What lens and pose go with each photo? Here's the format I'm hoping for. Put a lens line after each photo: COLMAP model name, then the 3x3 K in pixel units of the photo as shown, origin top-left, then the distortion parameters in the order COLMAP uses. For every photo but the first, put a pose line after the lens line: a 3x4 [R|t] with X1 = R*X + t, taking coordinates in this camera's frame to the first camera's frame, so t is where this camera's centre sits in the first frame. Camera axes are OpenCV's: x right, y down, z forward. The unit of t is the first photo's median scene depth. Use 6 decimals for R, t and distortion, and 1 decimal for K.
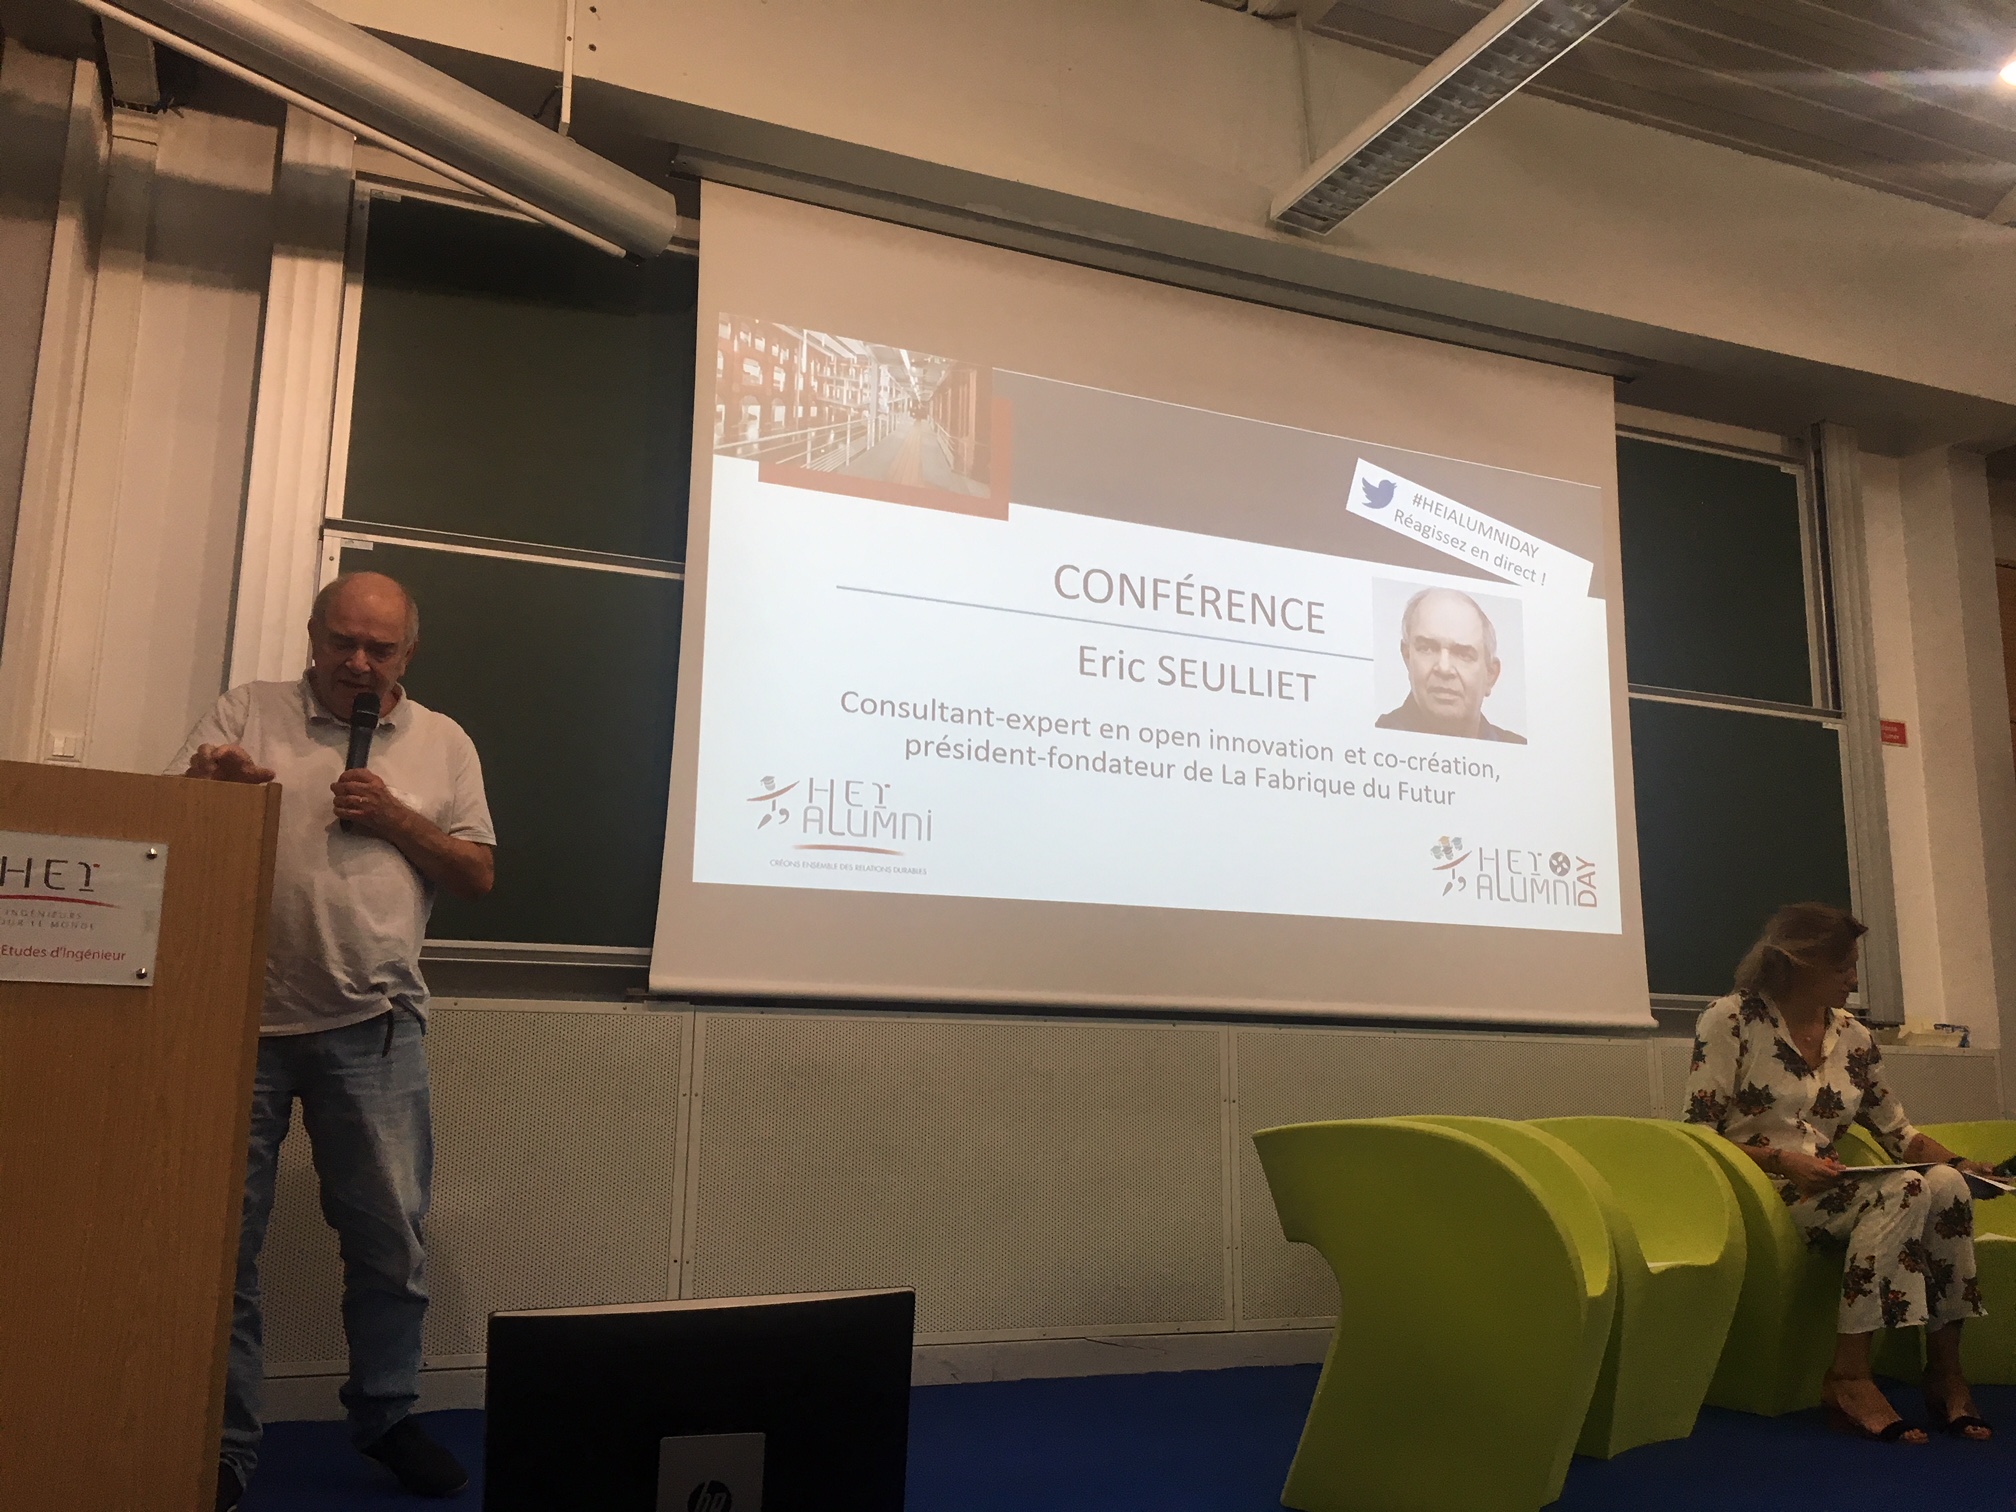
lens RADIAL K [[1727.3, 0, 1016.6], [0, 1727.3, 753.0], [0, 0, 1]] dist [0.094015, -0.124513]
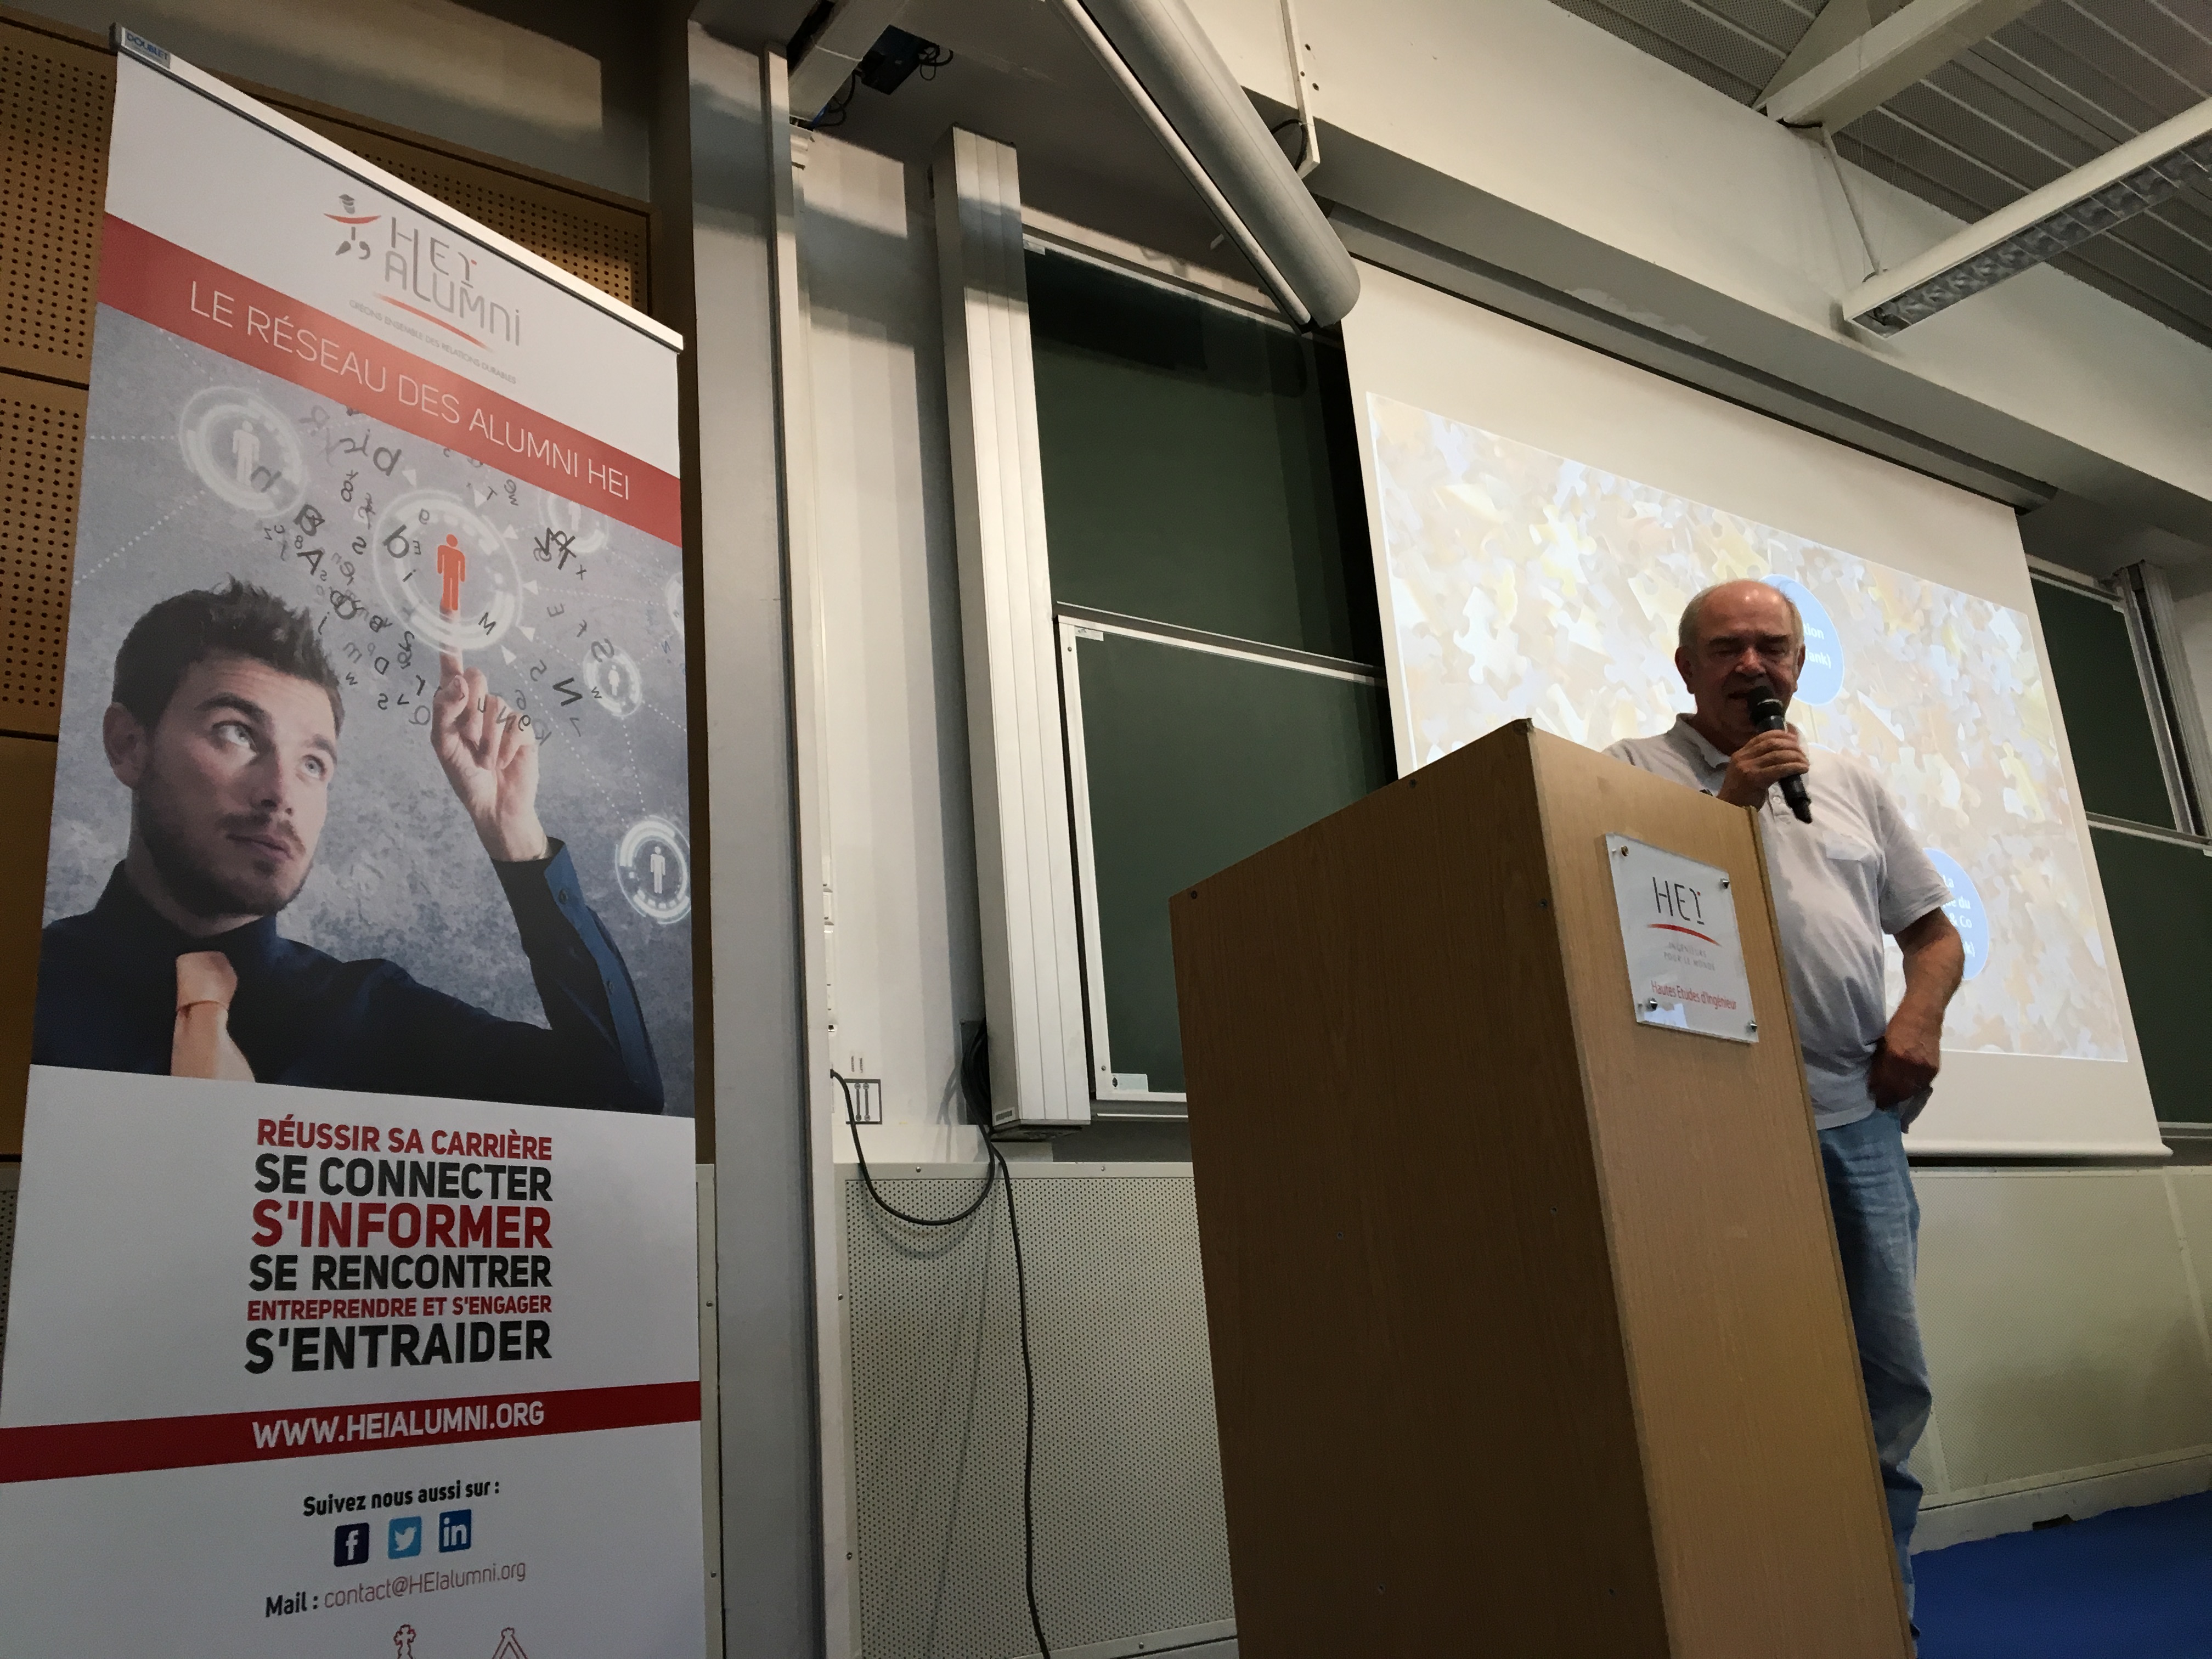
lens RADIAL K [[1874.6, 0, 1117.6], [0, 1874.6, 829.7], [0, 0, 1]] dist [0.099792, -0.135601]
pose [[0.969926, -0.025957, 0.242013, -0.420829], [0.050248, 0.994233, -0.094746, 0.044522], [-0.238157, 0.104057, 0.965636, 0.090880]]
